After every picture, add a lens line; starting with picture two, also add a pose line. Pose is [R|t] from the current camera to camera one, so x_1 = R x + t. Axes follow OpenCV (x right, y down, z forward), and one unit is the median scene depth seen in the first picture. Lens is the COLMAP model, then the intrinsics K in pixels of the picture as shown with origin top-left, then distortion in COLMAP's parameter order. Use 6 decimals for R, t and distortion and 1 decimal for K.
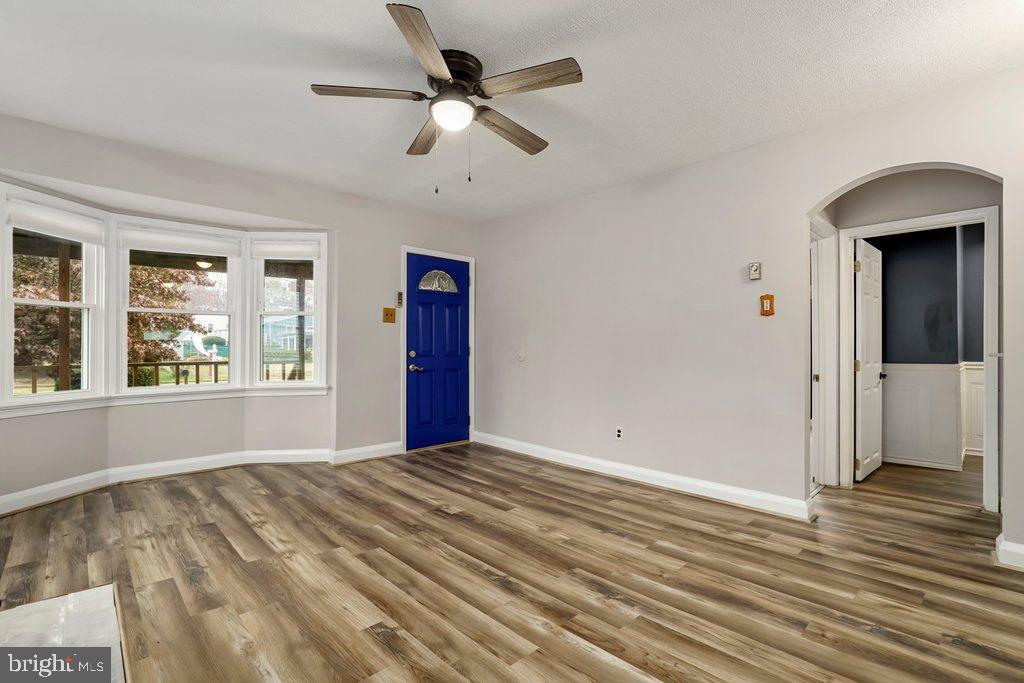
lens RADIAL K [[473.2, 0, 515.2], [0, 473.2, 358.4], [0, 0, 1]] dist [-0.017218, 0.000227]
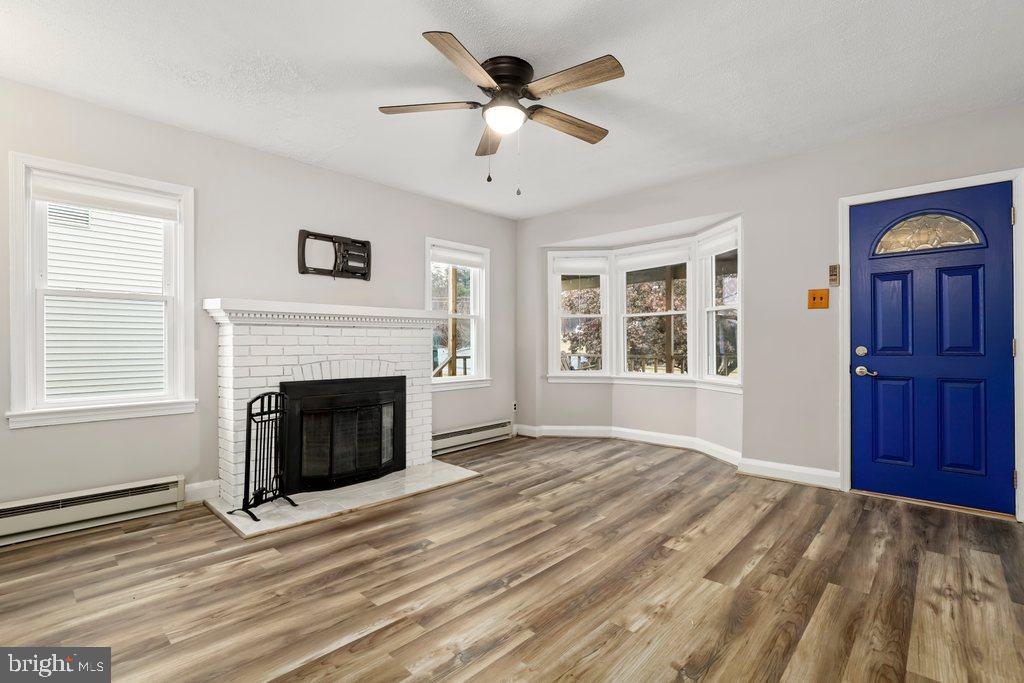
lens RADIAL K [[473.2, 0, 515.2], [0, 473.2, 358.4], [0, 0, 1]] dist [-0.017218, 0.000227]
pose [[0.057533, 0.029175, -0.997917, 0.697305], [-0.019848, 0.999409, 0.028074, -0.012824], [0.998146, 0.018191, 0.058078, 0.736091]]
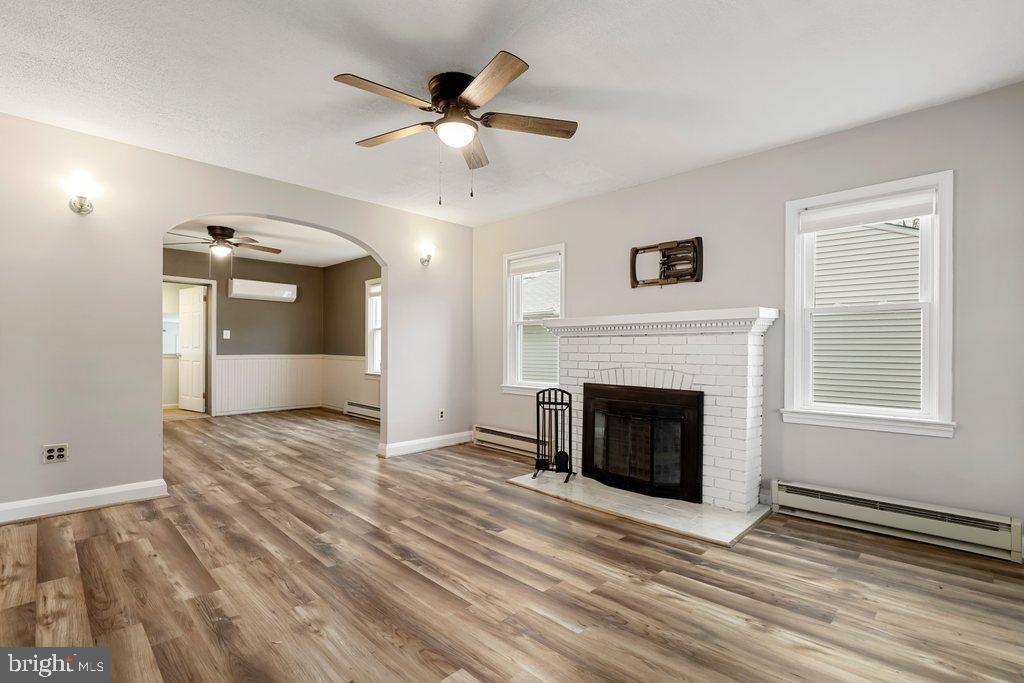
lens RADIAL K [[473.8, 0, 507.2], [0, 473.8, 356.2], [0, 0, 1]] dist [-0.016598, 0.000041]
pose [[-0.999805, -0.009885, -0.017092, -0.182641], [-0.010428, 0.999434, 0.031998, -0.032291], [0.016766, 0.032170, -0.999342, 1.601340]]
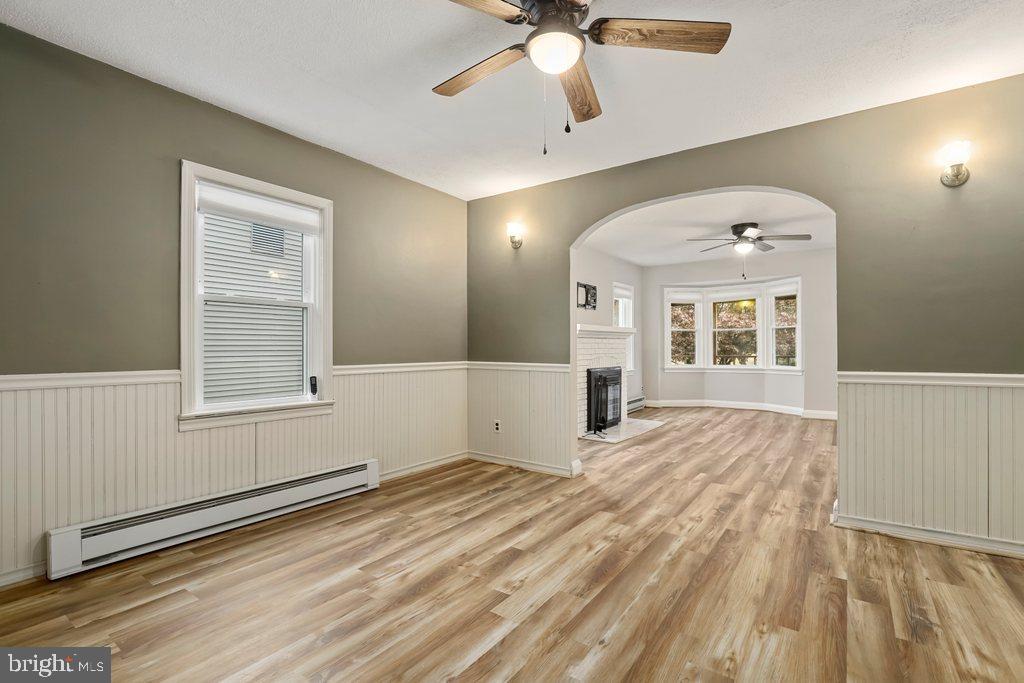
lens RADIAL K [[473.2, 0, 515.2], [0, 473.2, 358.4], [0, 0, 1]] dist [-0.017218, 0.000227]
pose [[0.184600, 0.025338, -0.982487, 1.484393], [-0.021149, 0.999539, 0.021804, 0.002947], [0.982586, 0.016753, 0.185050, -0.412872]]
